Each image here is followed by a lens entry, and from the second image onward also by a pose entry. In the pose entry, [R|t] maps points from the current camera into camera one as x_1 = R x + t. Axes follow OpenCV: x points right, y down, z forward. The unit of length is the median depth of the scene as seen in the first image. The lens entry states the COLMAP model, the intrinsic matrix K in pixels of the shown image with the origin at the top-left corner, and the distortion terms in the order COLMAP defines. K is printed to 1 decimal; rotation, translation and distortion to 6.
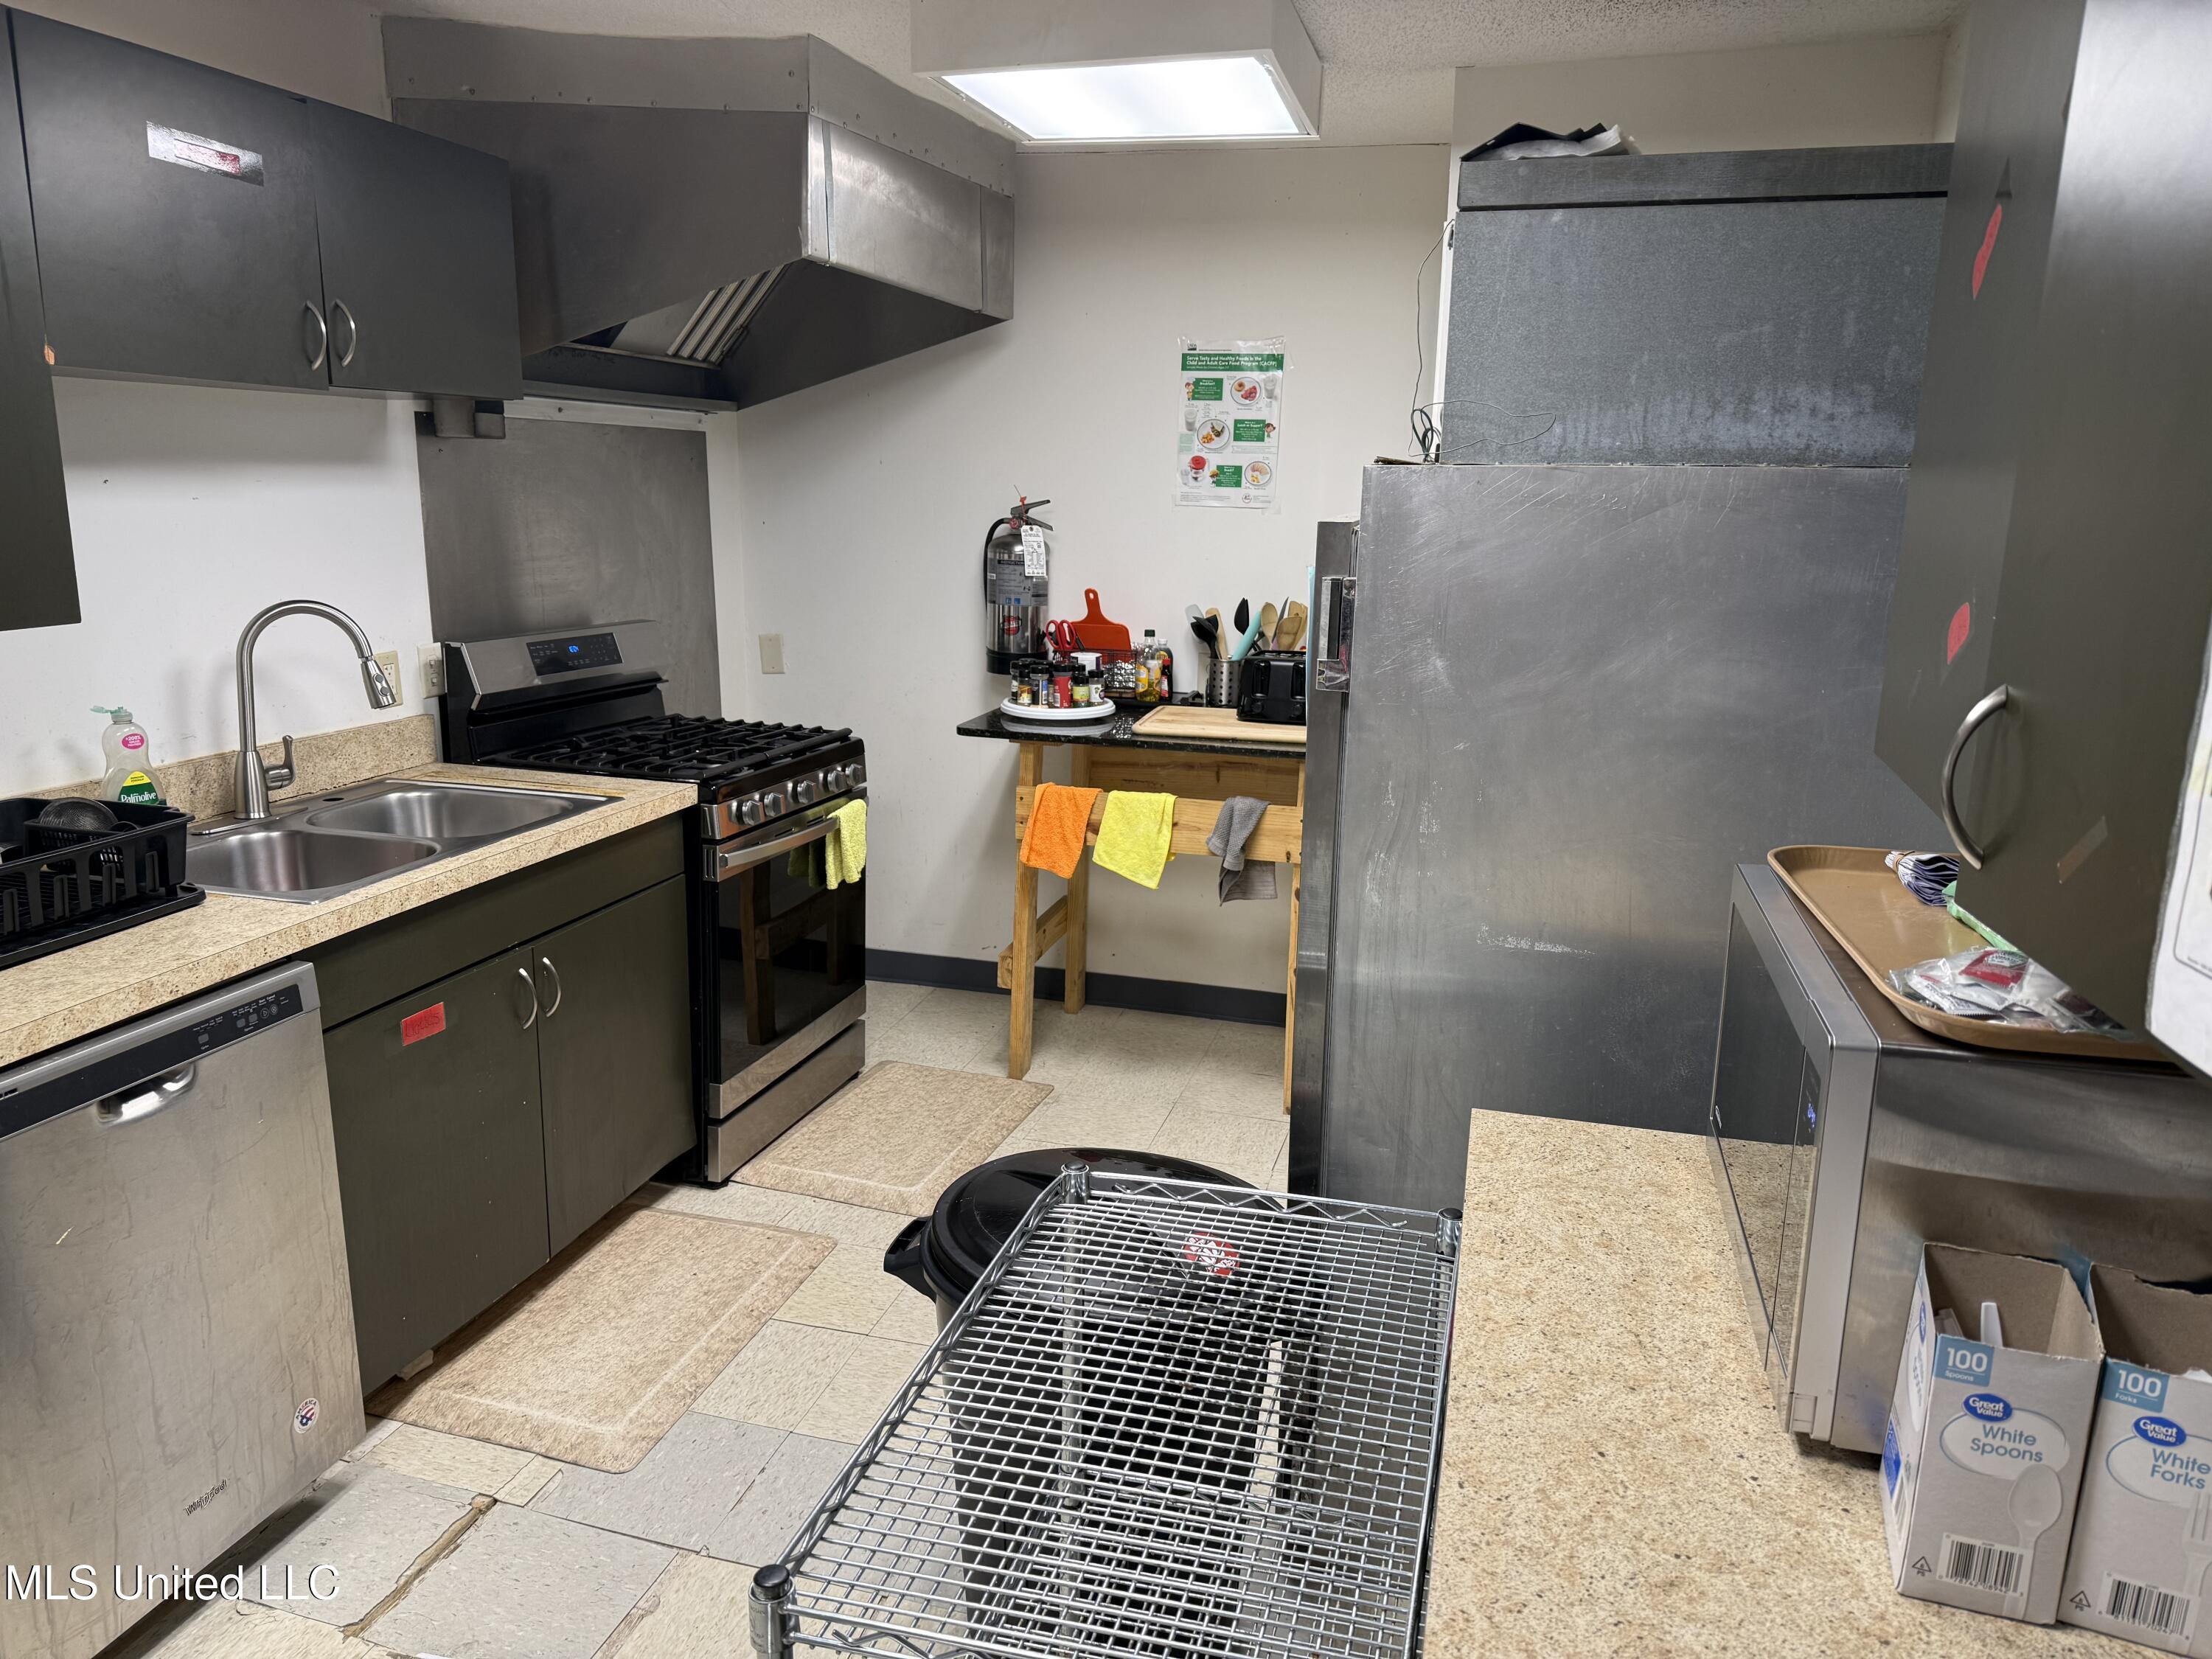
lens RADIAL K [[1564.3, 0, 1094.5], [0, 1564.3, 865.2], [0, 0, 1]] dist [0.070508, -0.091185]
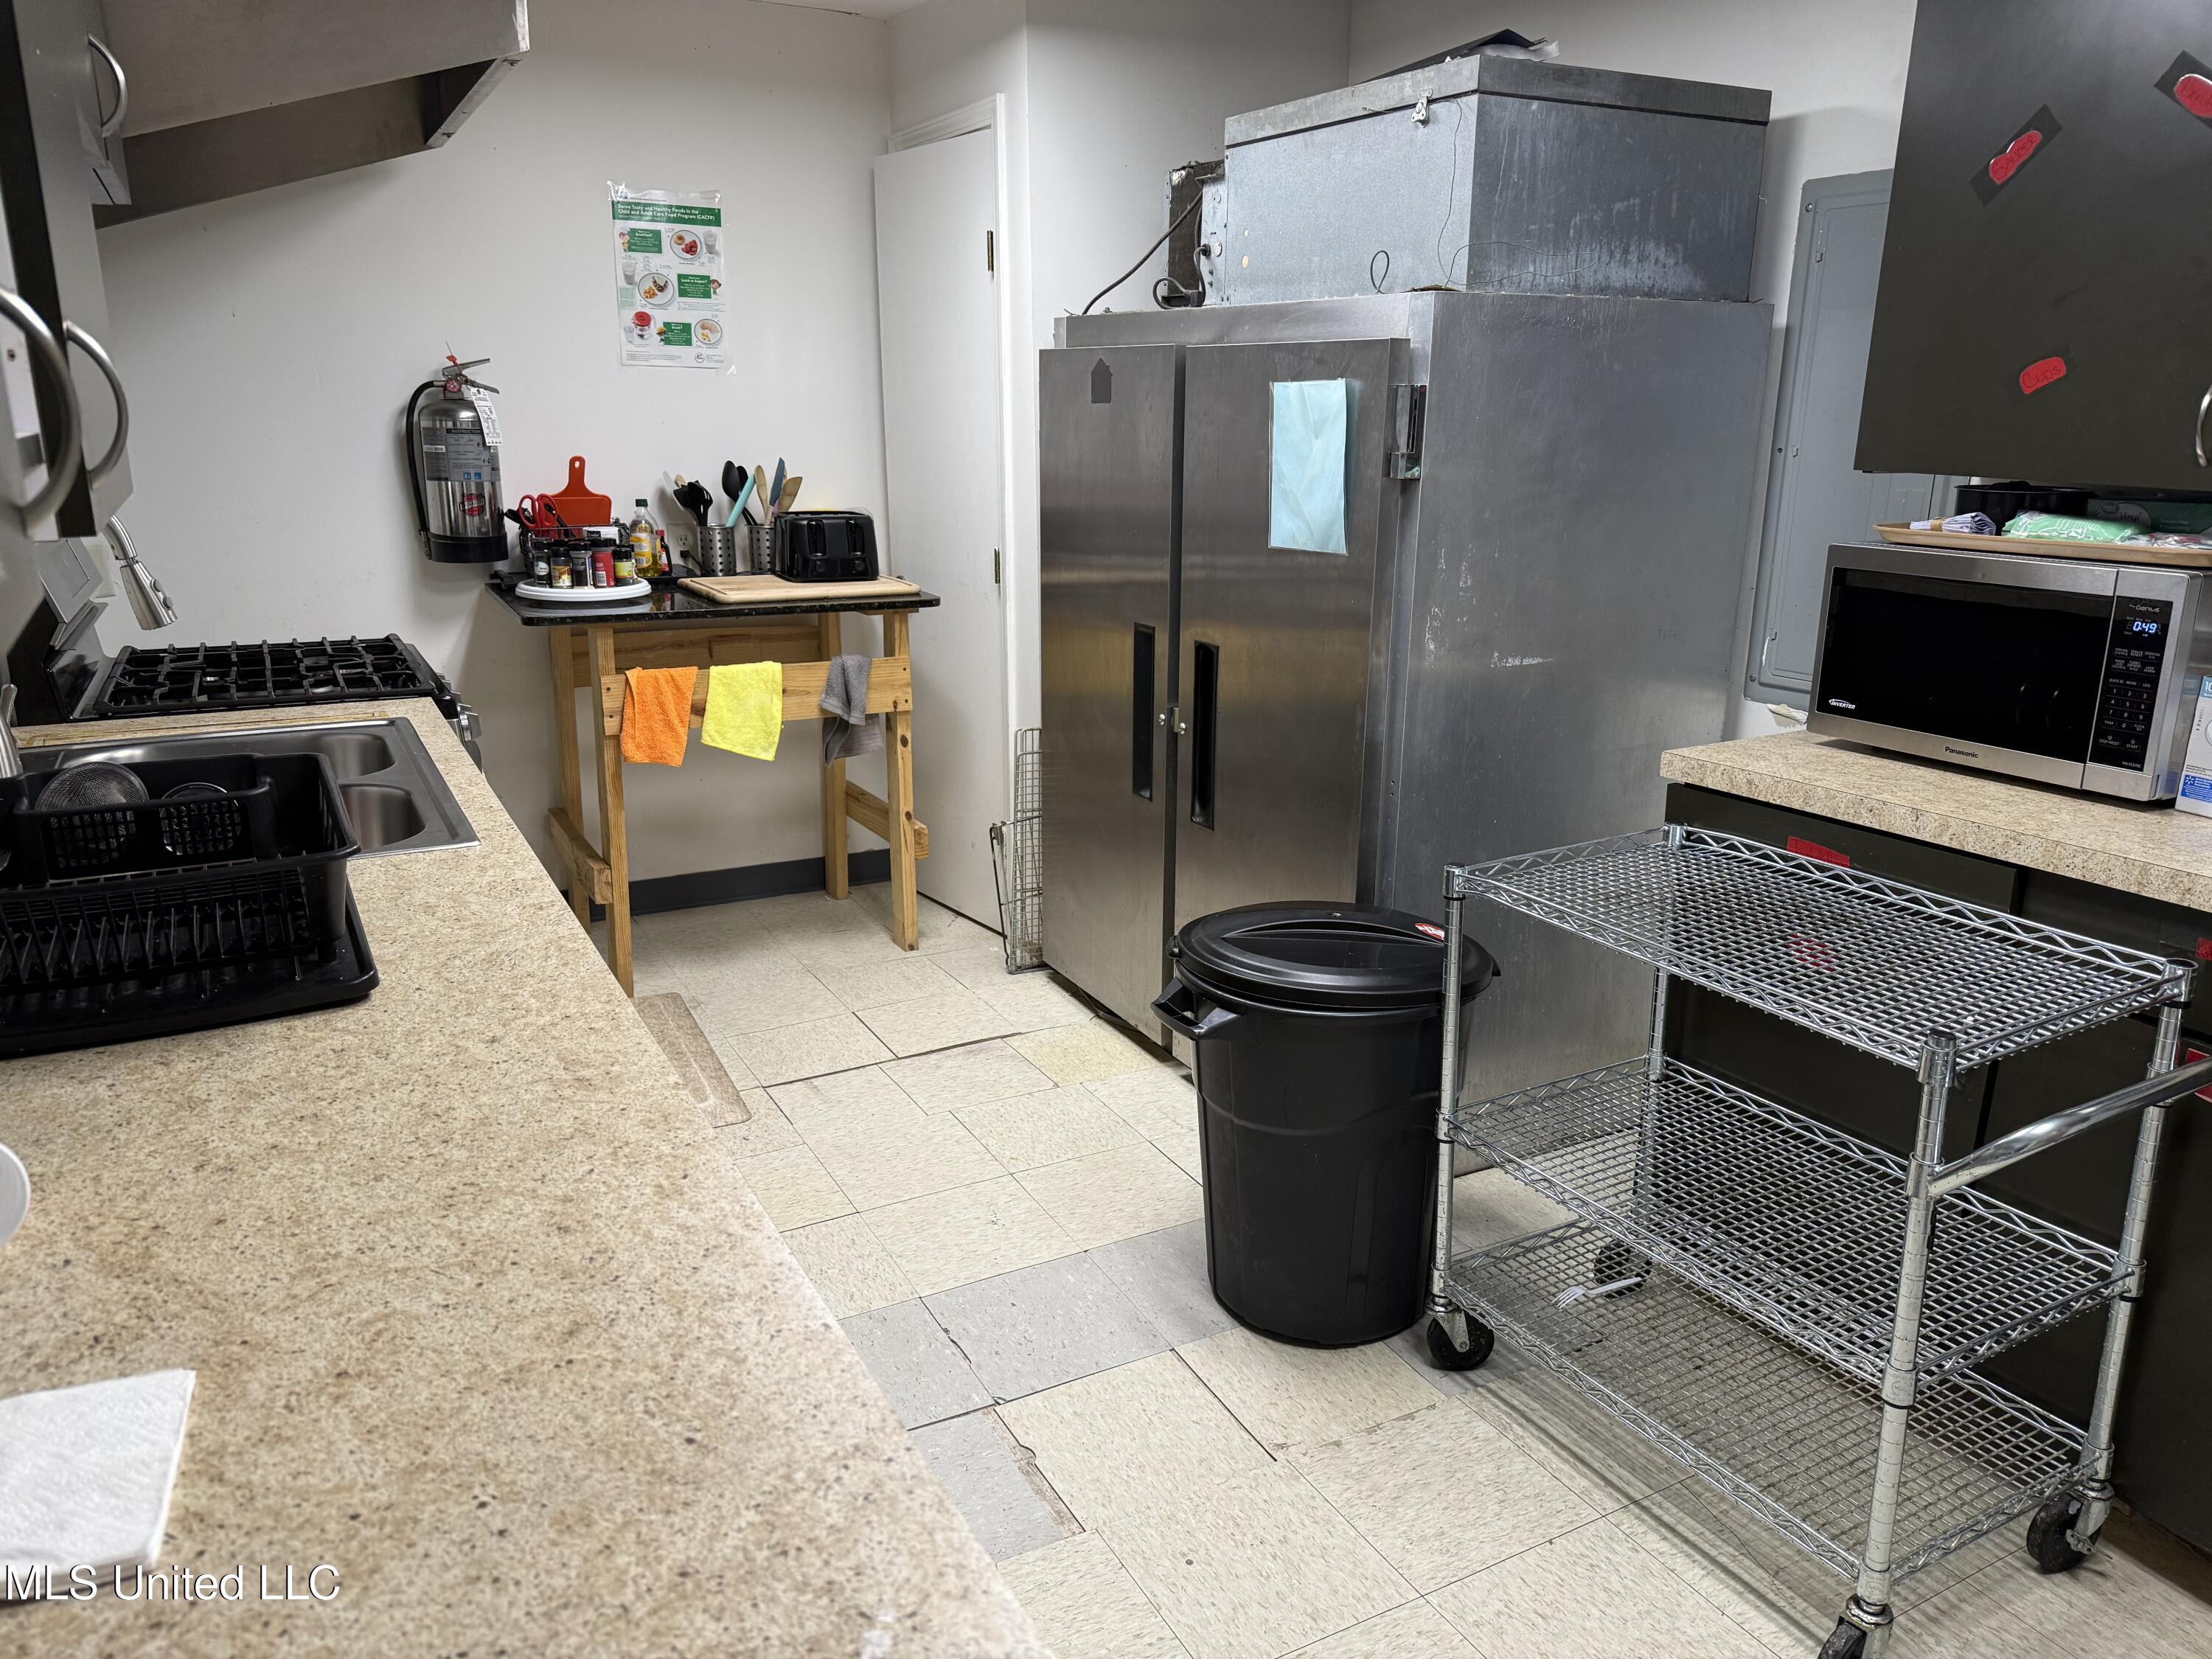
lens RADIAL K [[1564.3, 0, 1142.5], [0, 1564.3, 852.5], [0, 0, 1]] dist [0.070508, -0.091185]
pose [[0.711276, -0.209756, 0.670887, -0.539757], [0.176652, 0.977148, 0.118223, -0.004019], [-0.680354, 0.034424, 0.732075, 0.144759]]
